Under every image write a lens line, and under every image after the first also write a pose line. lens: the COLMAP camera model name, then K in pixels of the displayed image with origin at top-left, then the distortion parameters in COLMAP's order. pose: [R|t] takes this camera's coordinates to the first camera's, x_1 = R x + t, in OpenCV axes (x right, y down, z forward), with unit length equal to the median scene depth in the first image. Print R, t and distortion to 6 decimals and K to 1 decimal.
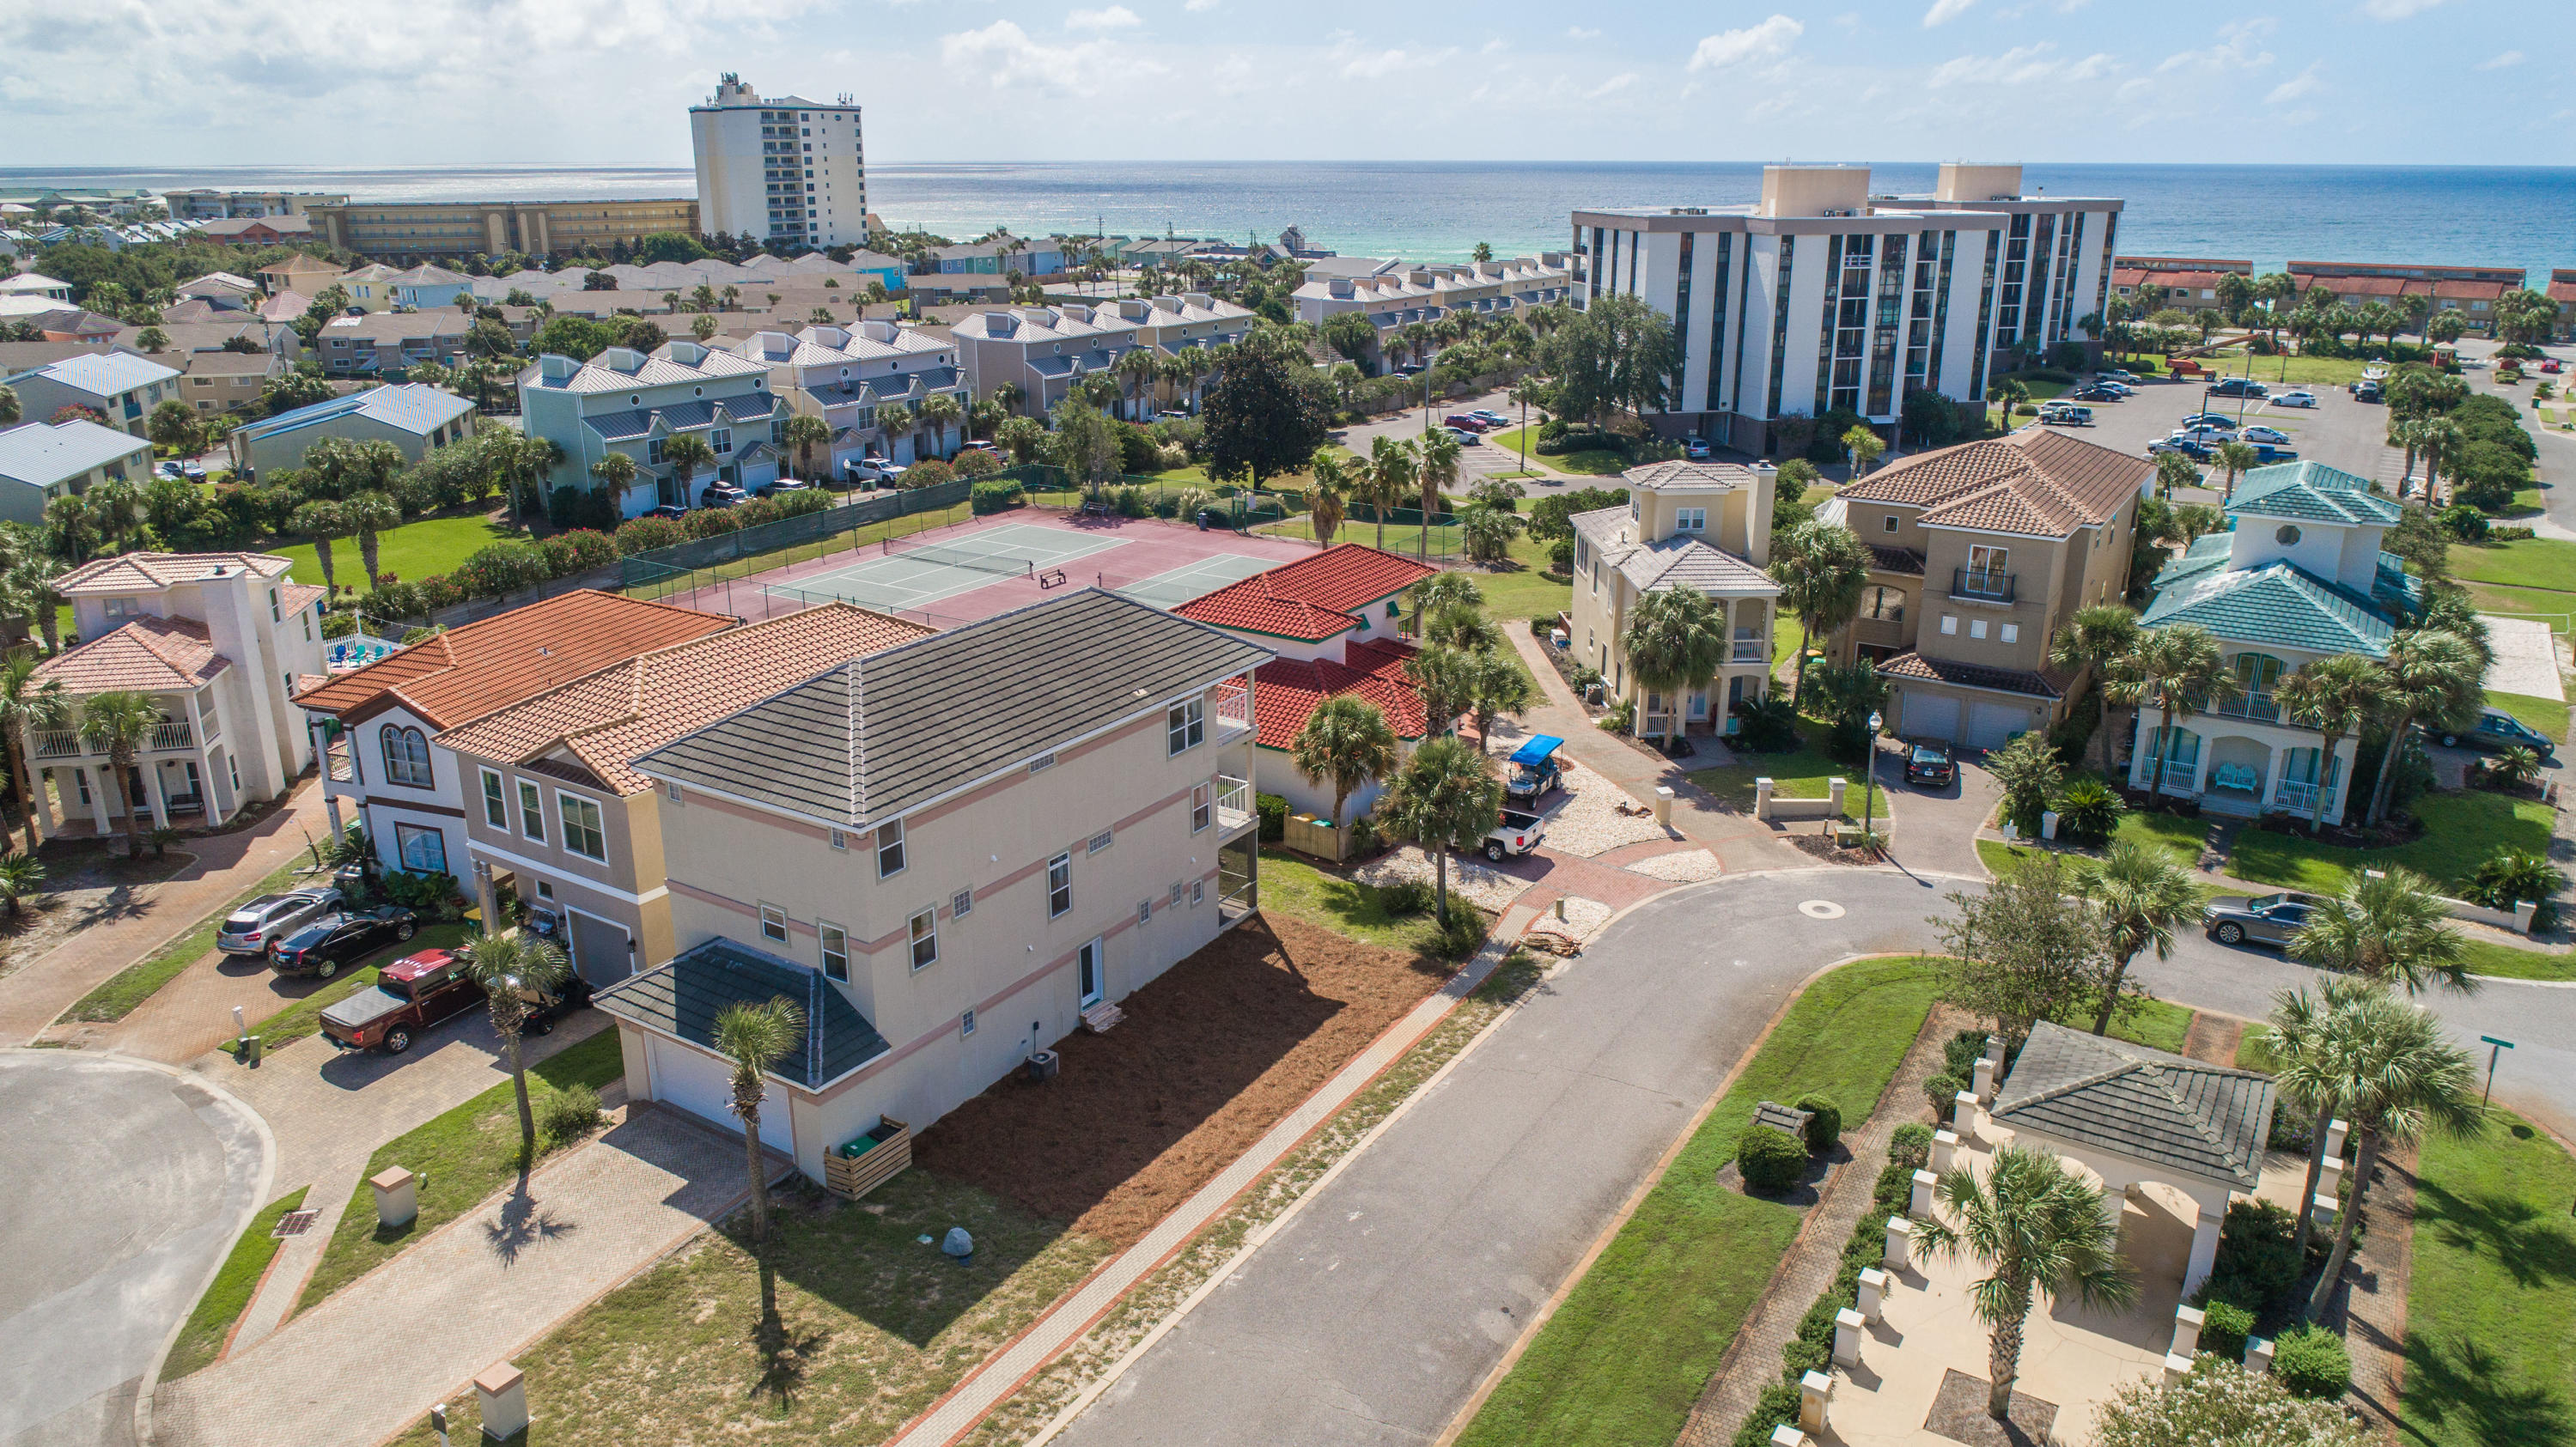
lens RADIAL K [[1756.5, 0, 1288.0], [0, 1756.5, 723.5], [0, 0, 1]] dist [-0.011656, 0.002624]
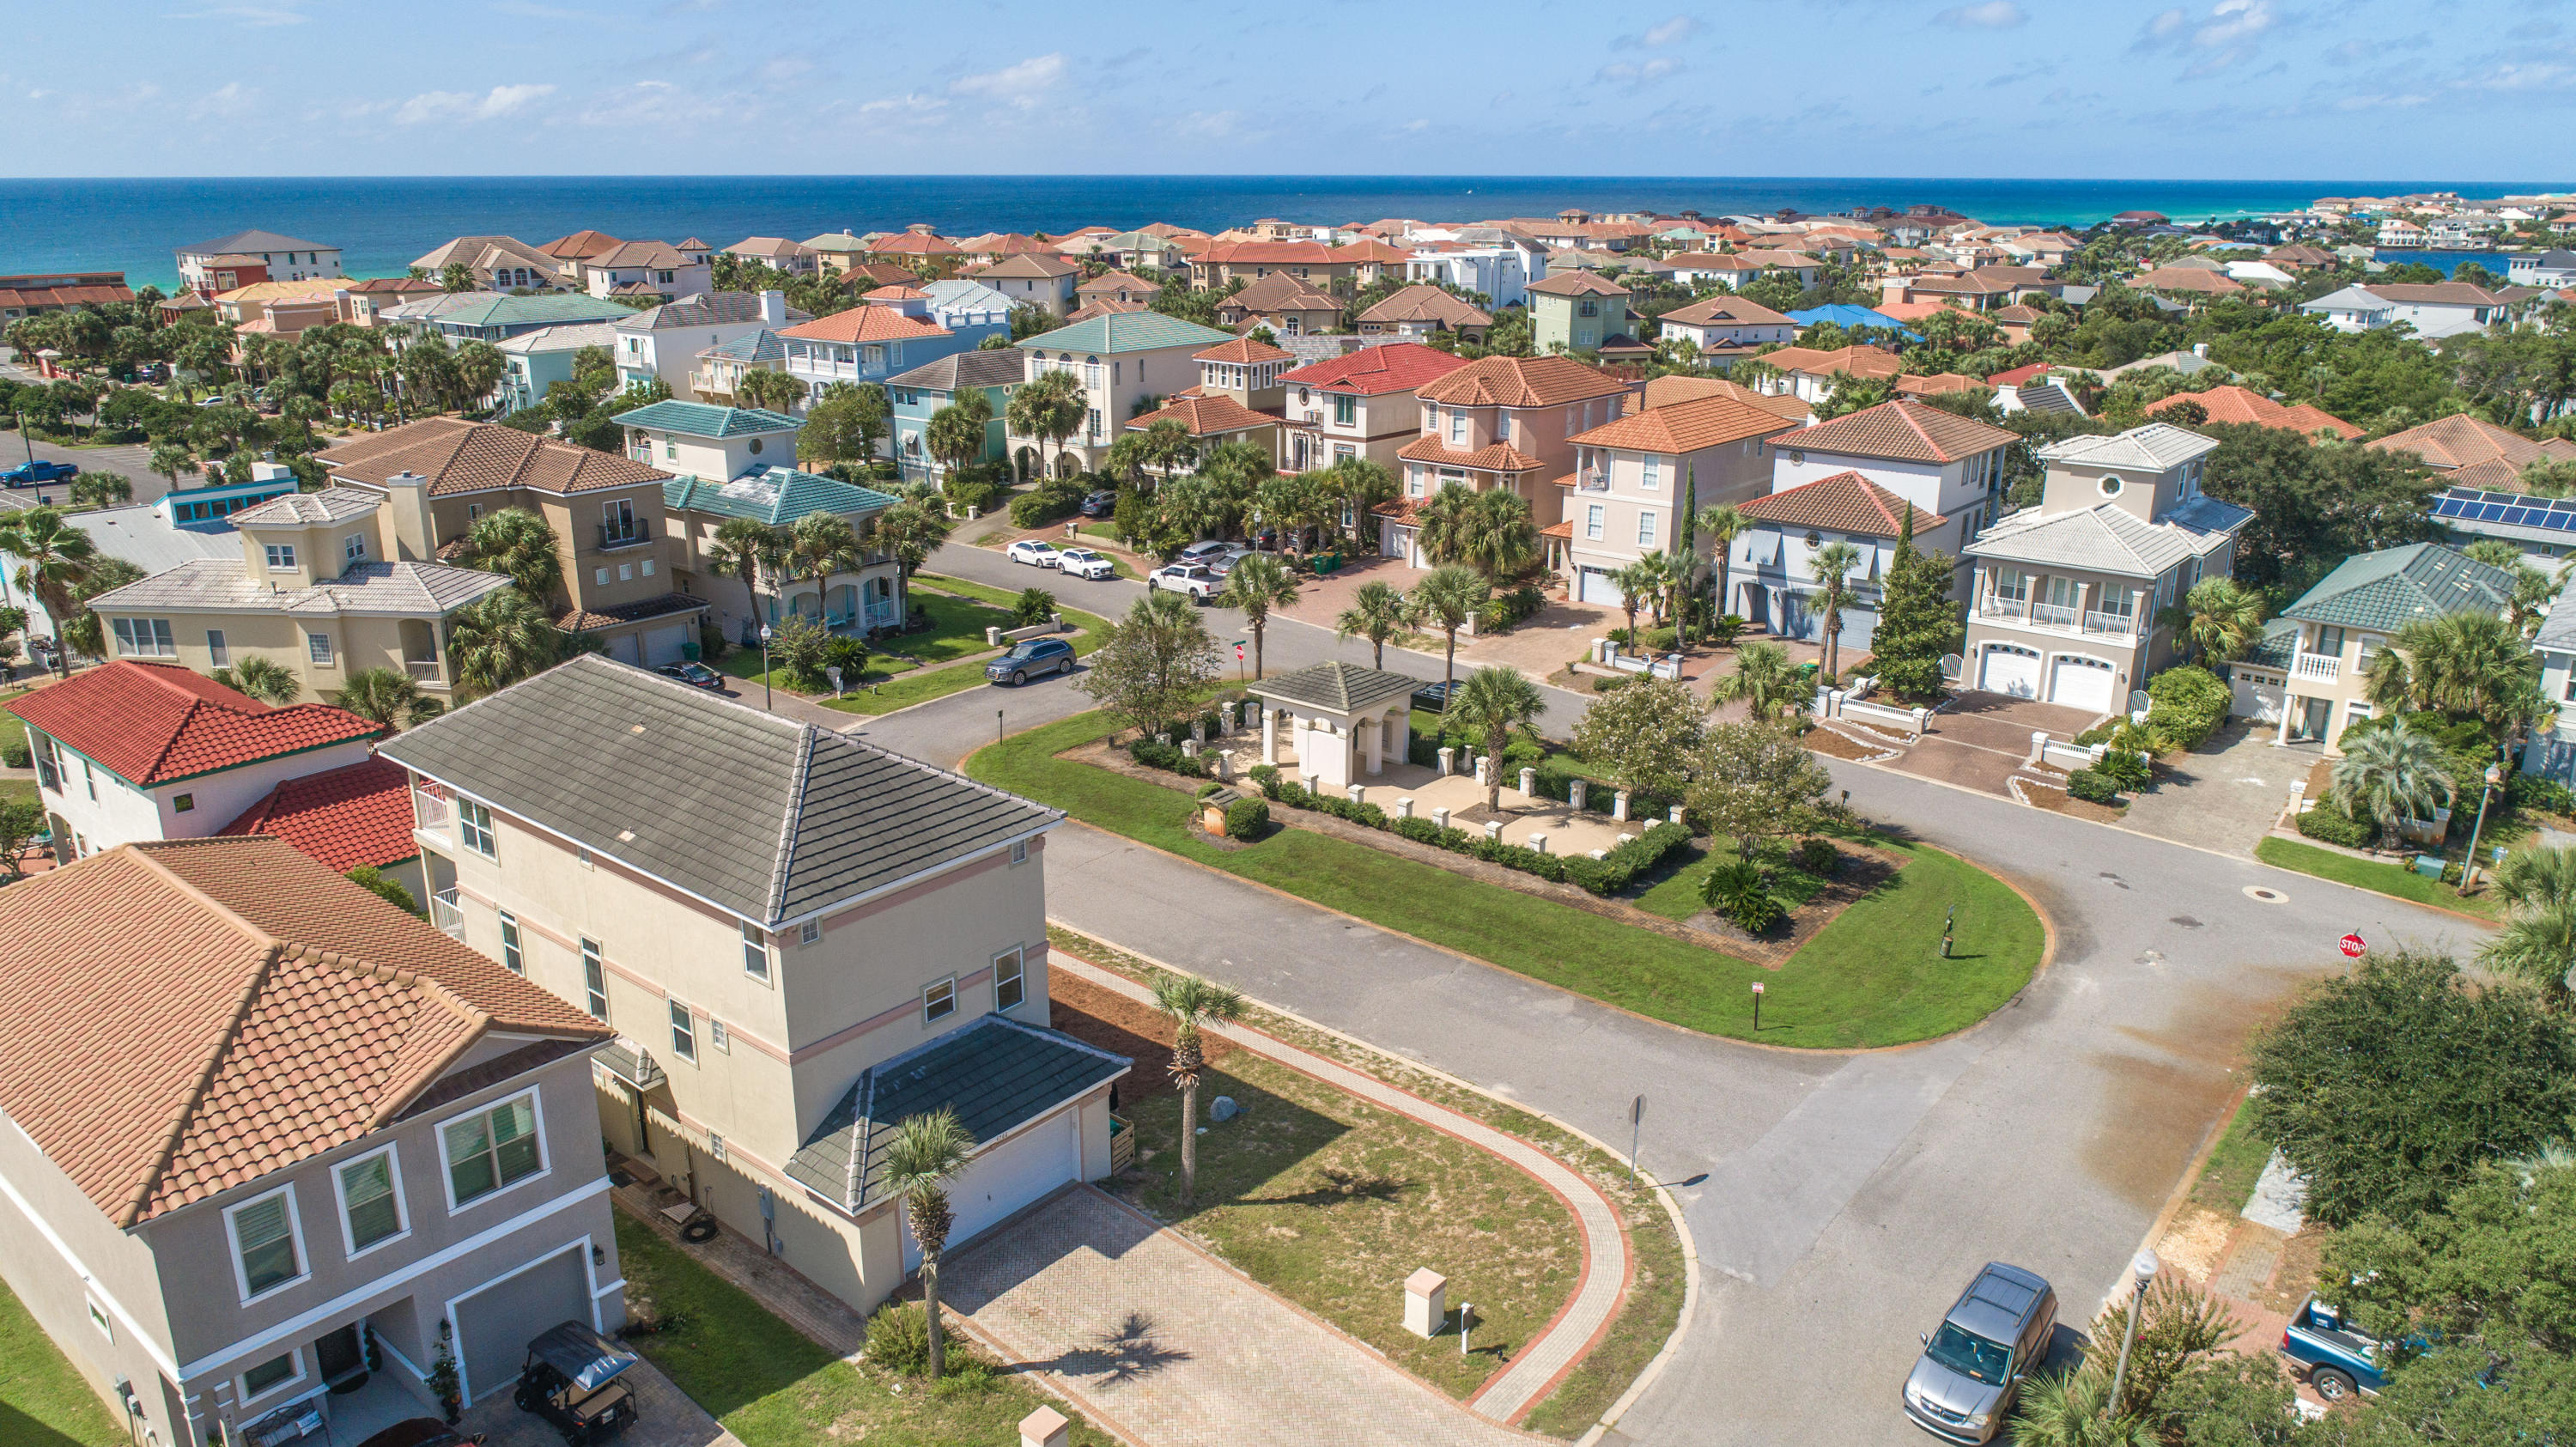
lens RADIAL K [[1760.3, 0, 1288.0], [0, 1760.3, 723.5], [0, 0, 1]] dist [-0.011978, 0.002551]
pose [[0.122825, -0.300589, 0.945812, -0.835574], [0.307014, 0.917787, 0.251813, -0.147583], [-0.943746, 0.259448, 0.205012, 0.460842]]
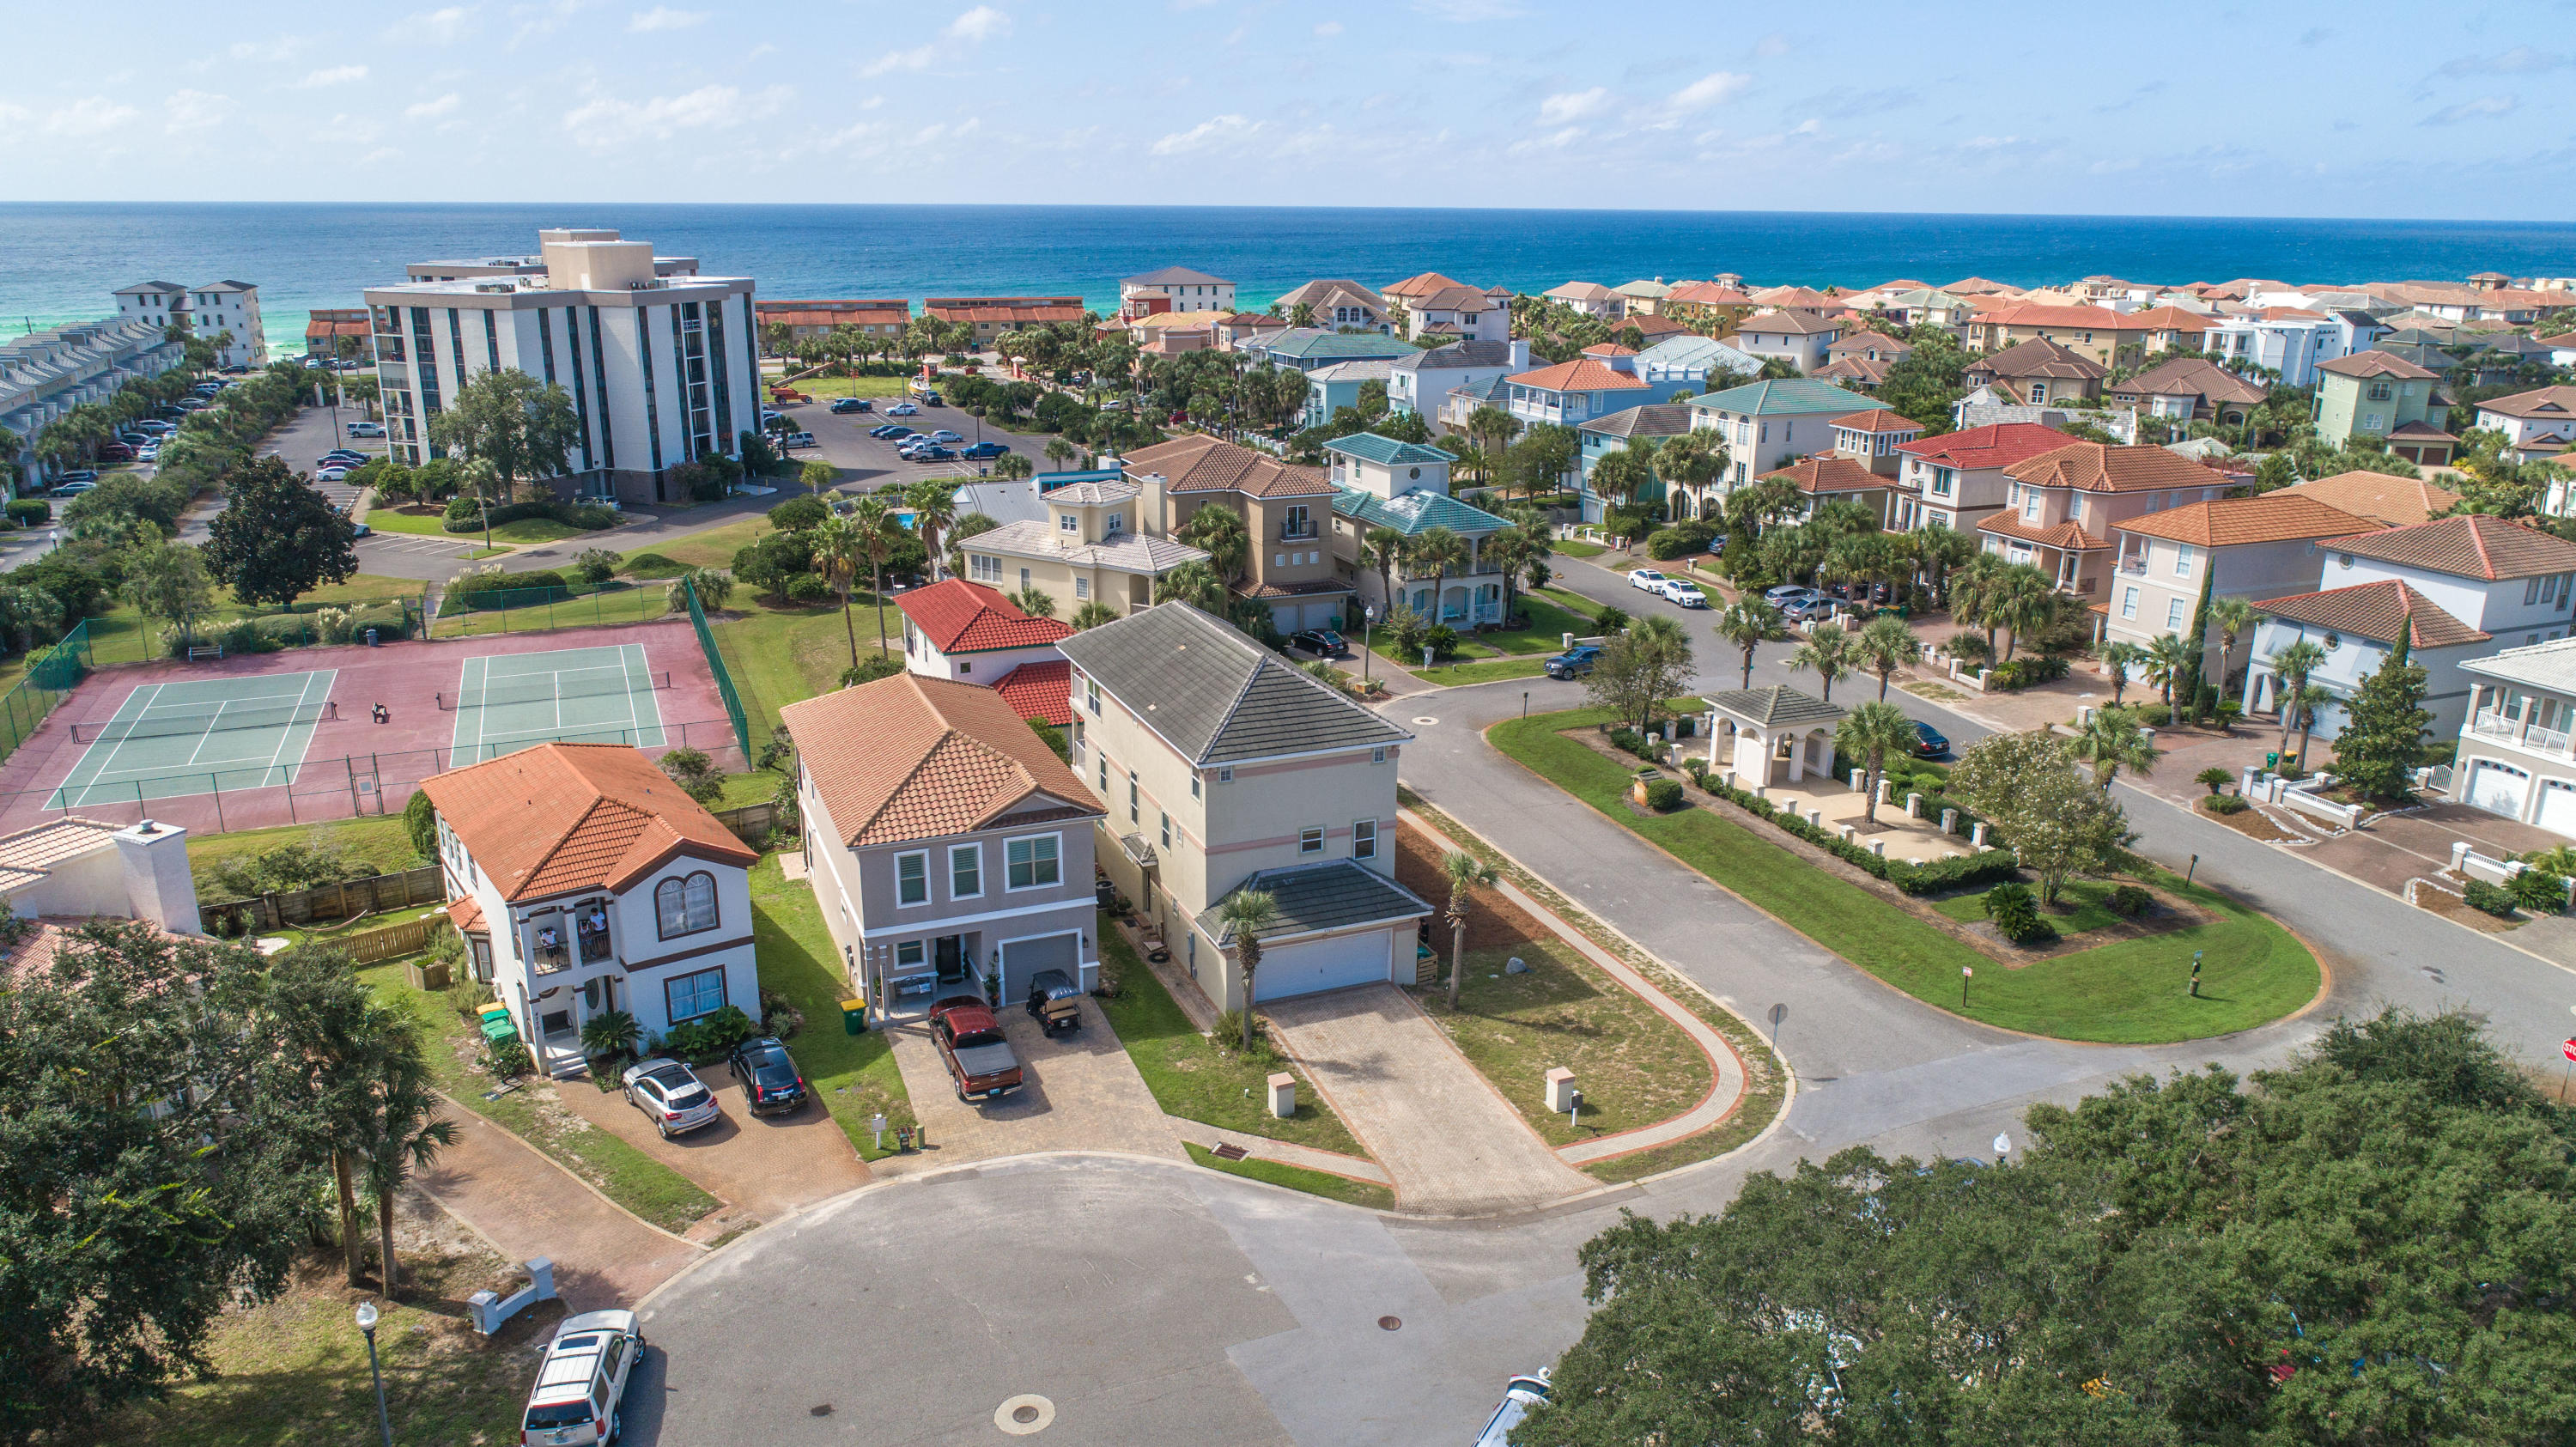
lens RADIAL K [[1732.3, 0, 1288.0], [0, 1732.3, 723.5], [0, 0, 1]] dist [-0.010689, 0.002826]
pose [[0.564377, -0.237151, 0.790720, -1.064820], [0.249713, 0.962018, 0.110293, -0.104474], [-0.786843, 0.135206, 0.602161, 0.118214]]
